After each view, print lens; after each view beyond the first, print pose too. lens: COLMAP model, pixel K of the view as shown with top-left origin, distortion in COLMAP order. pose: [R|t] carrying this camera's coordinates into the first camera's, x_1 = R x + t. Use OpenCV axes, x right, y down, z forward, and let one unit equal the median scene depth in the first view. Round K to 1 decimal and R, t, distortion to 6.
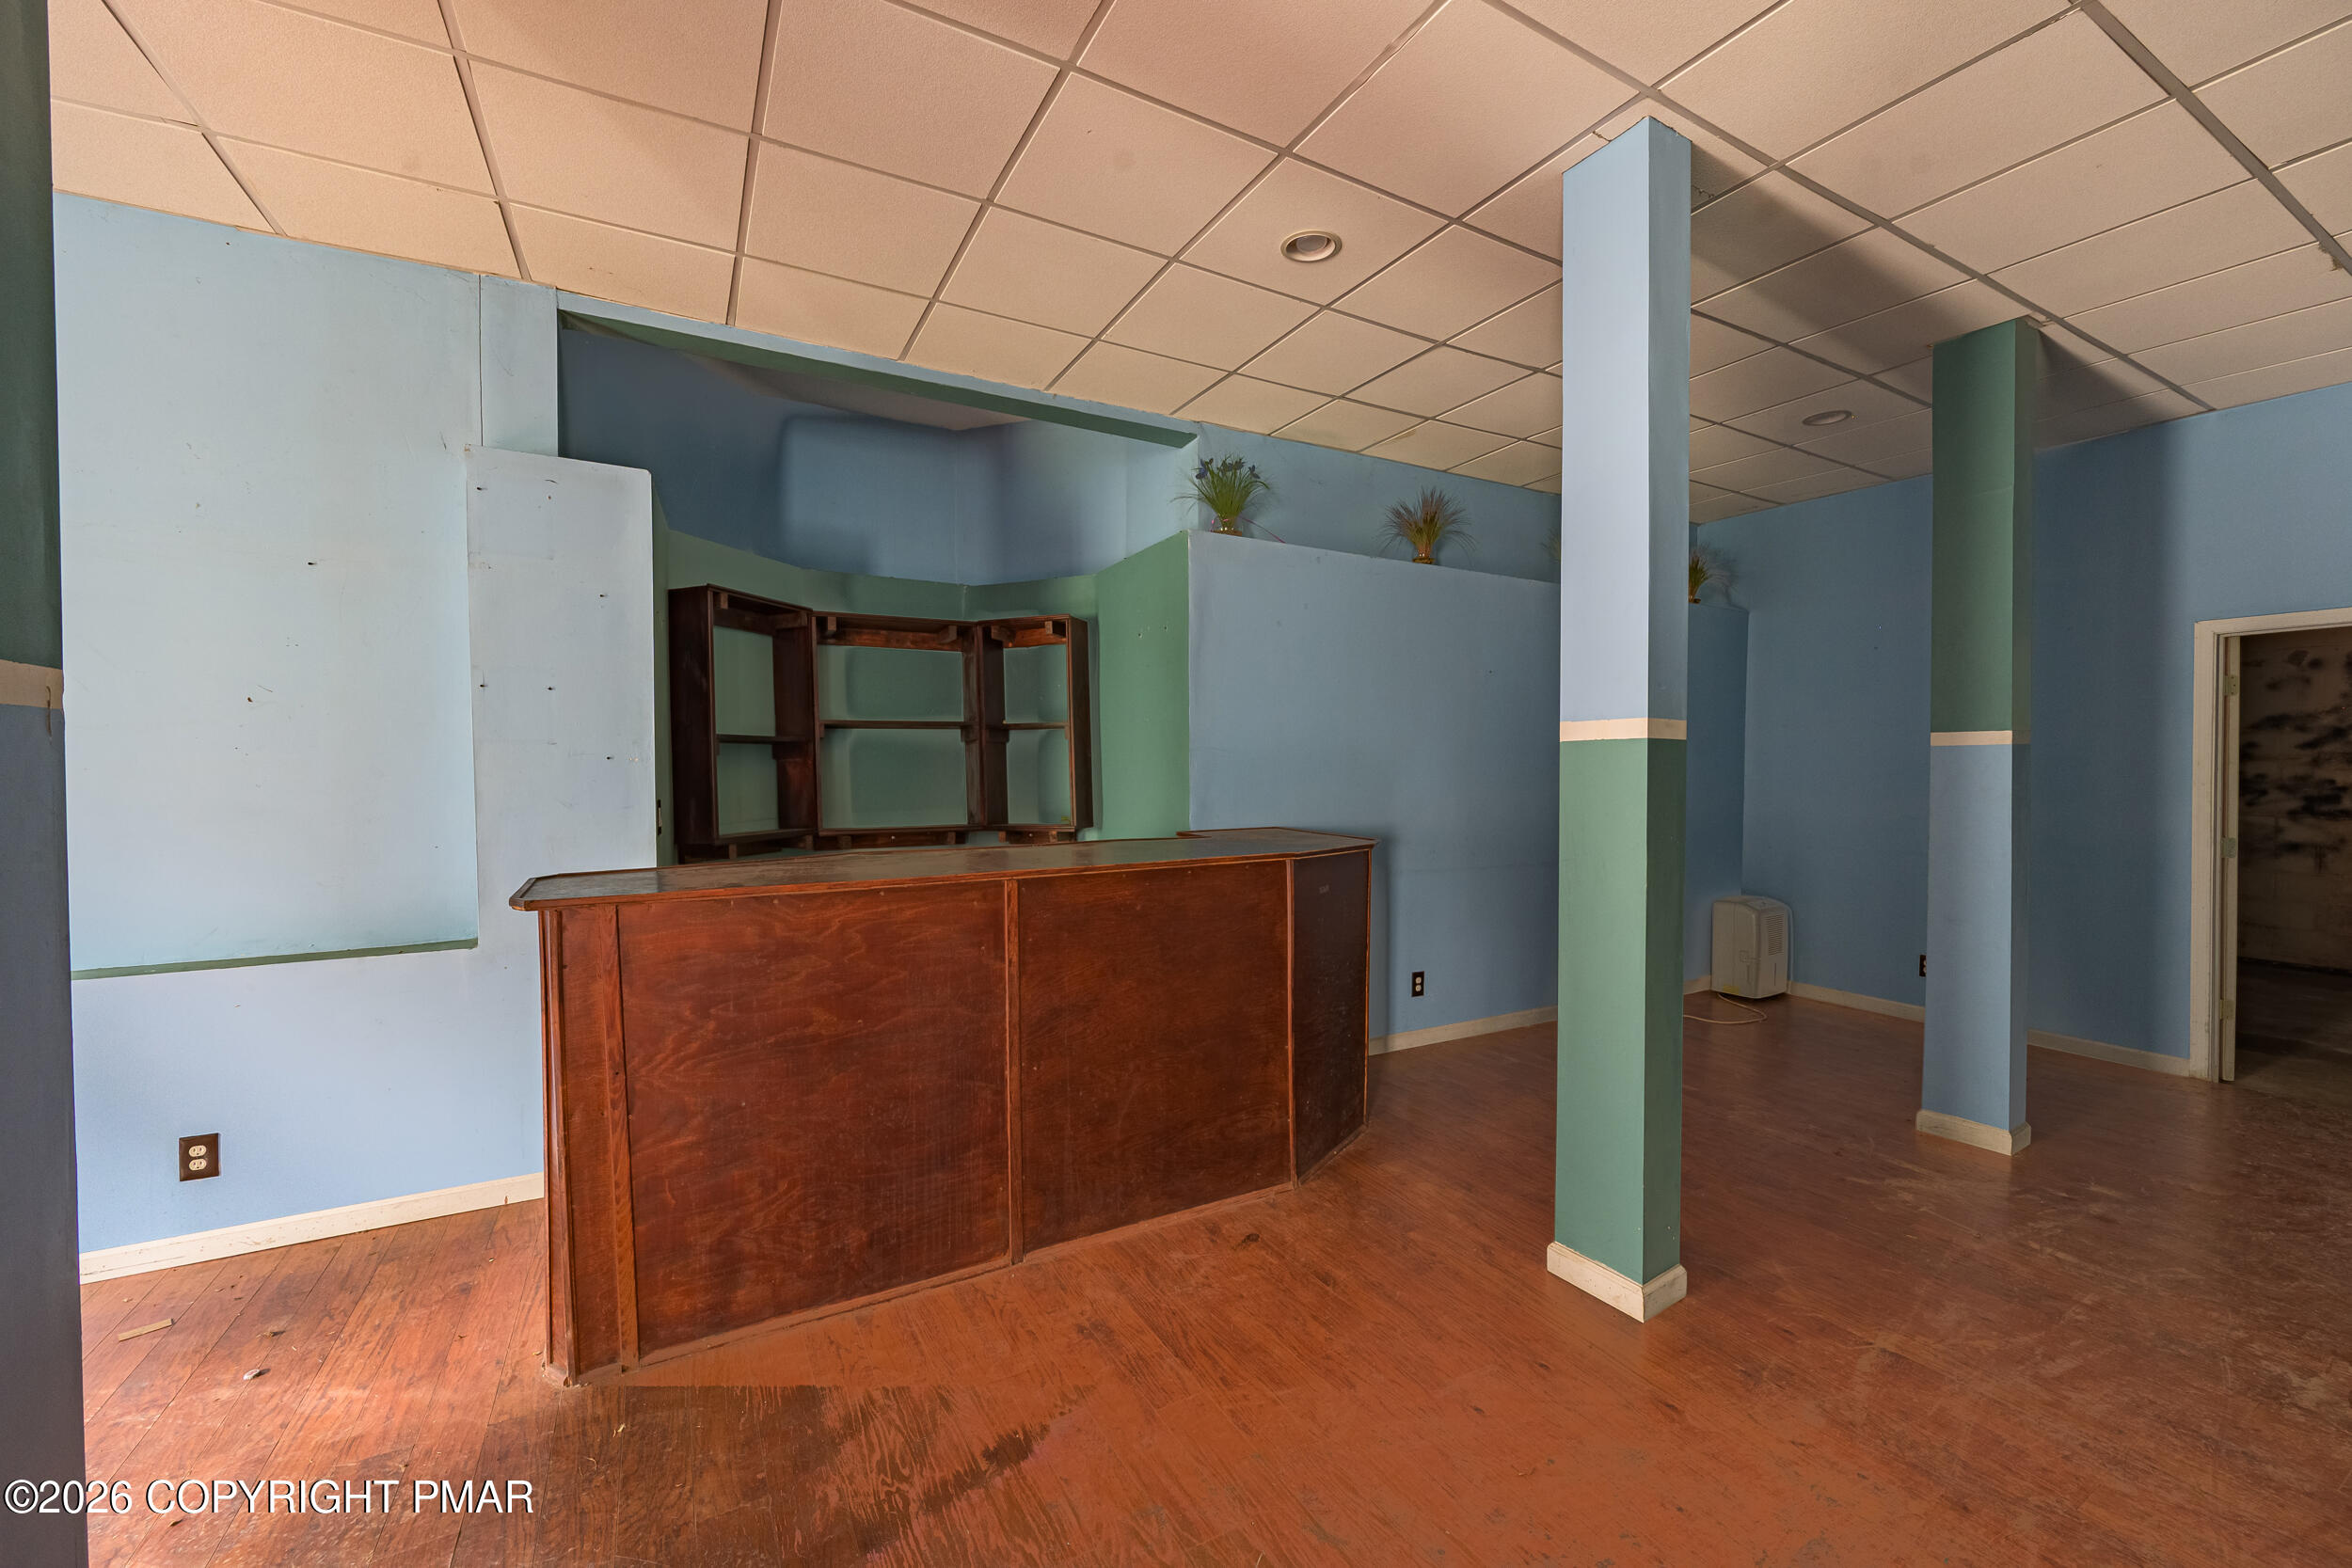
lens RADIAL K [[925.8, 0, 1175.1], [0, 925.8, 786.6], [0, 0, 1]] dist [-0.000288, -0.000527]
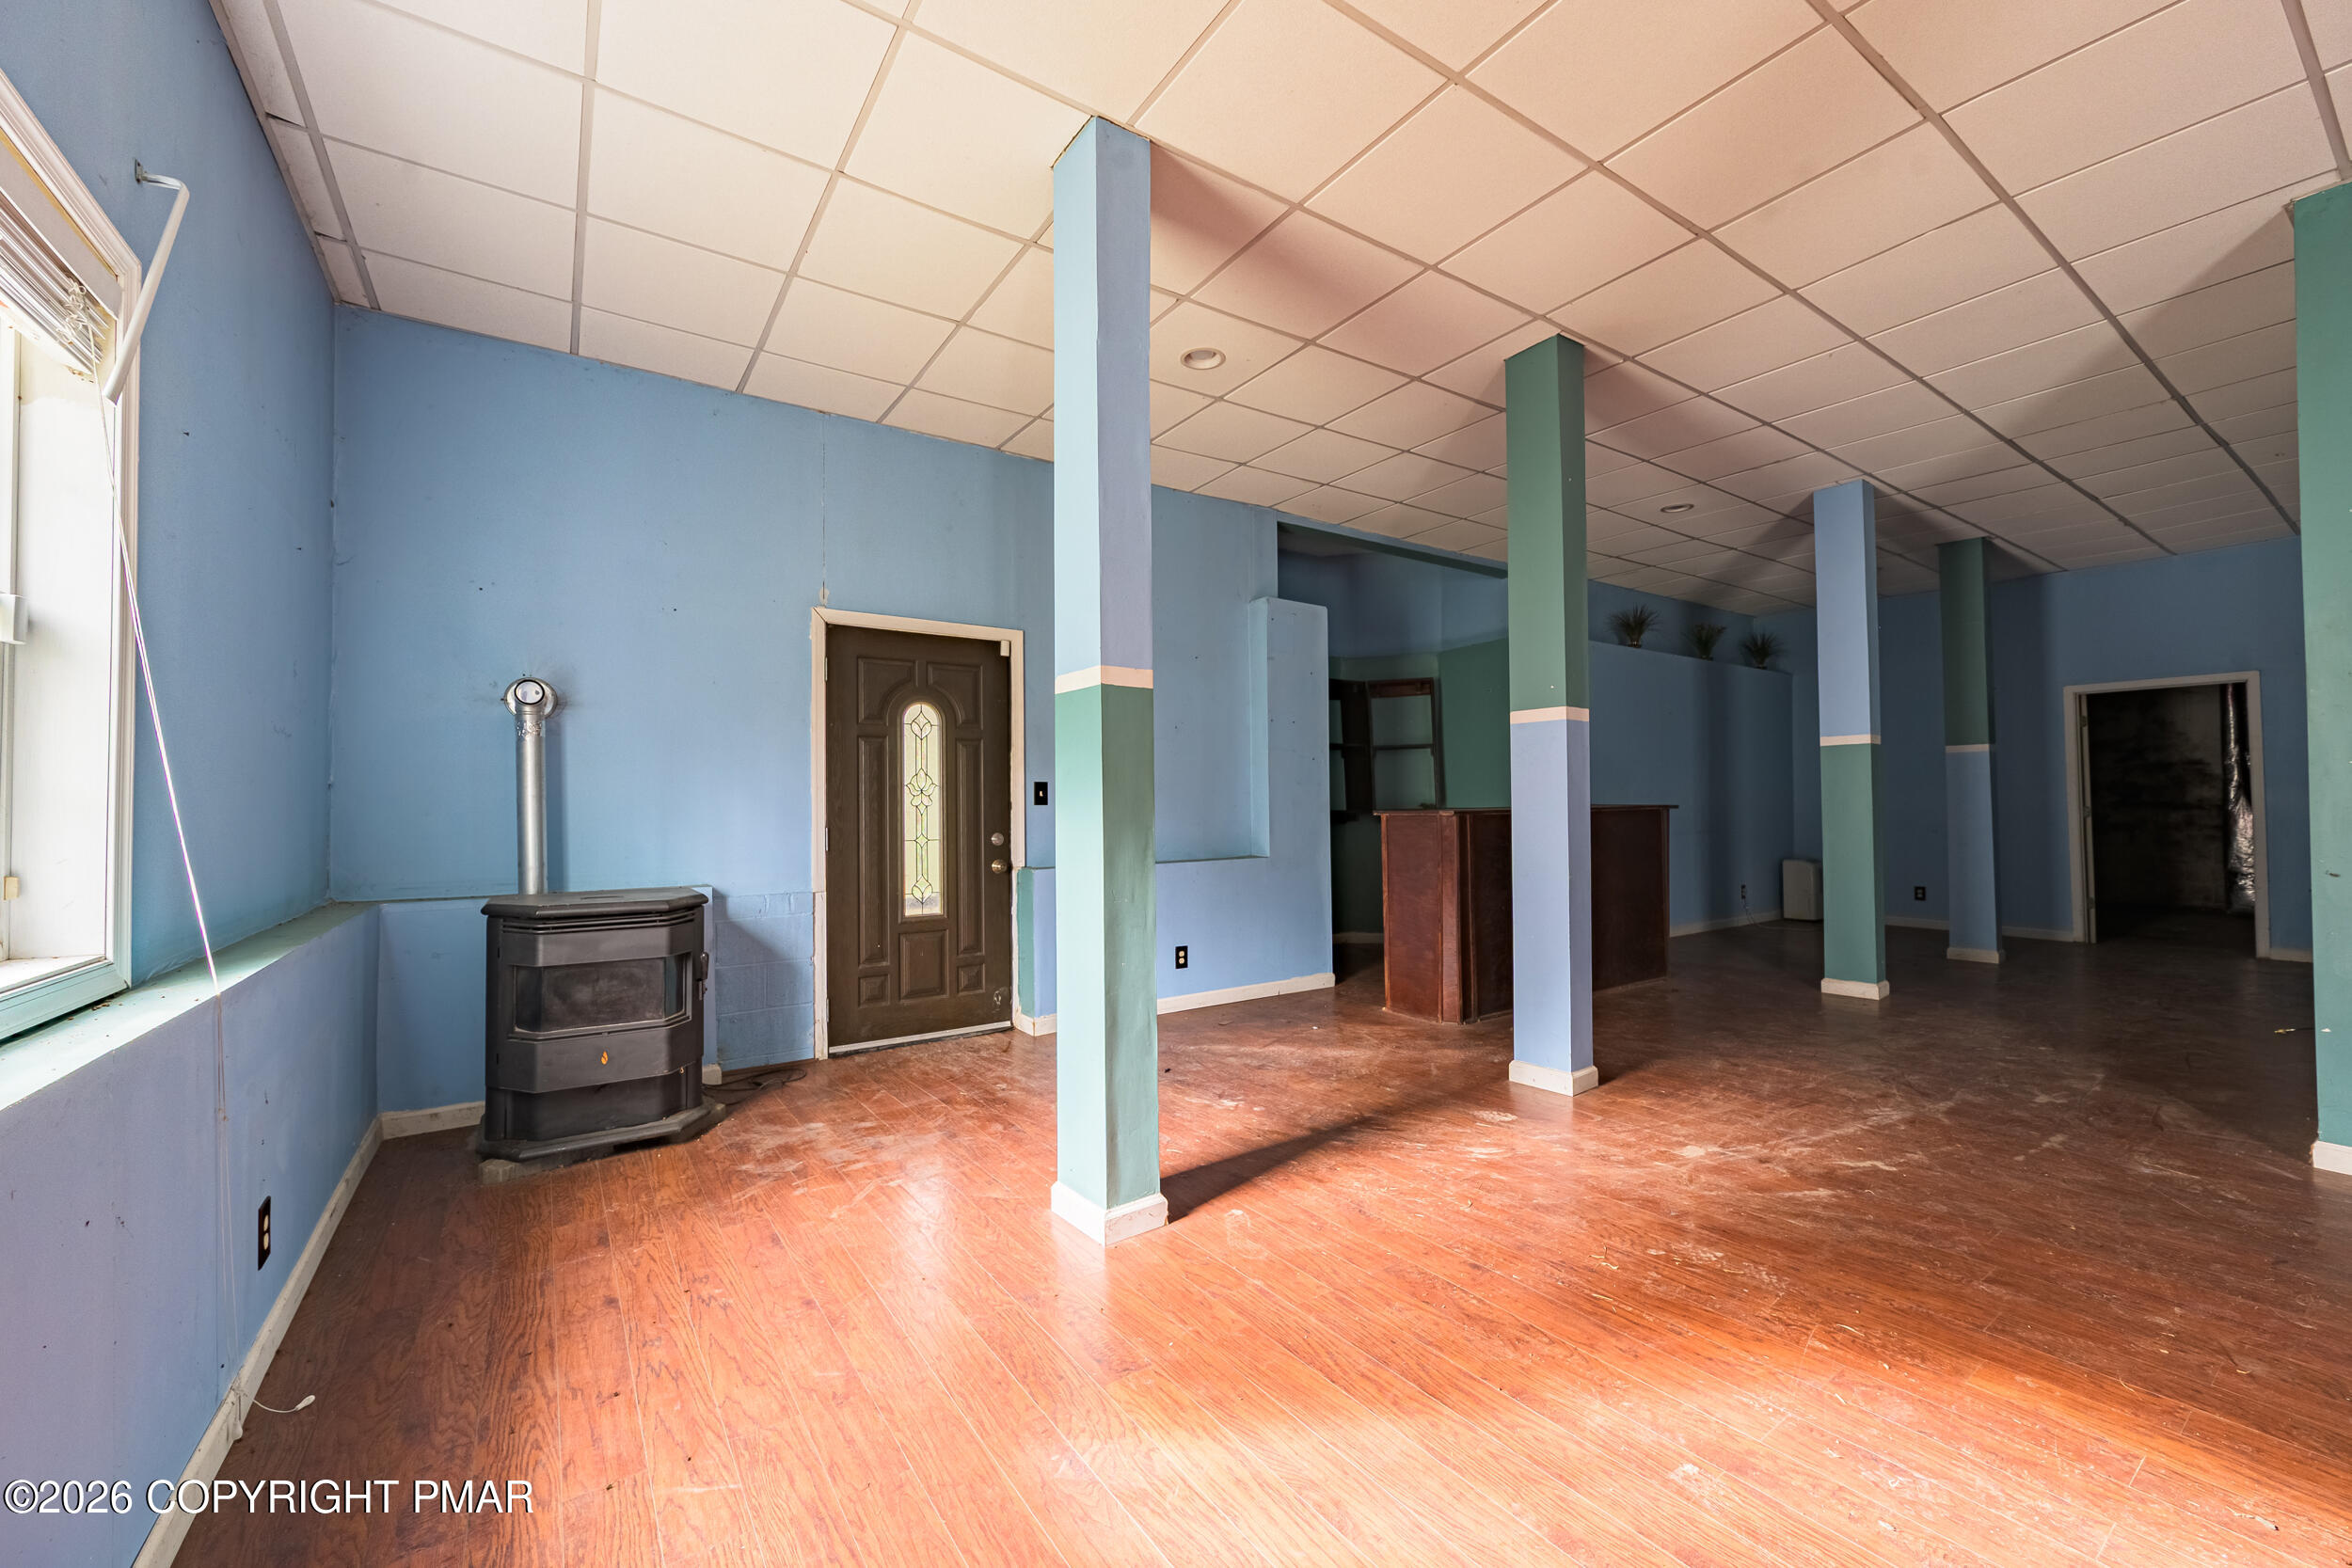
lens RADIAL K [[925.8, 0, 1178.2], [0, 925.8, 784.0], [0, 0, 1]] dist [-0.000288, -0.000527]
pose [[0.995362, -0.004875, 0.096072, -1.033494], [0.009097, 0.999009, -0.043564, 0.097170], [-0.095765, 0.044236, 0.994421, -0.811379]]
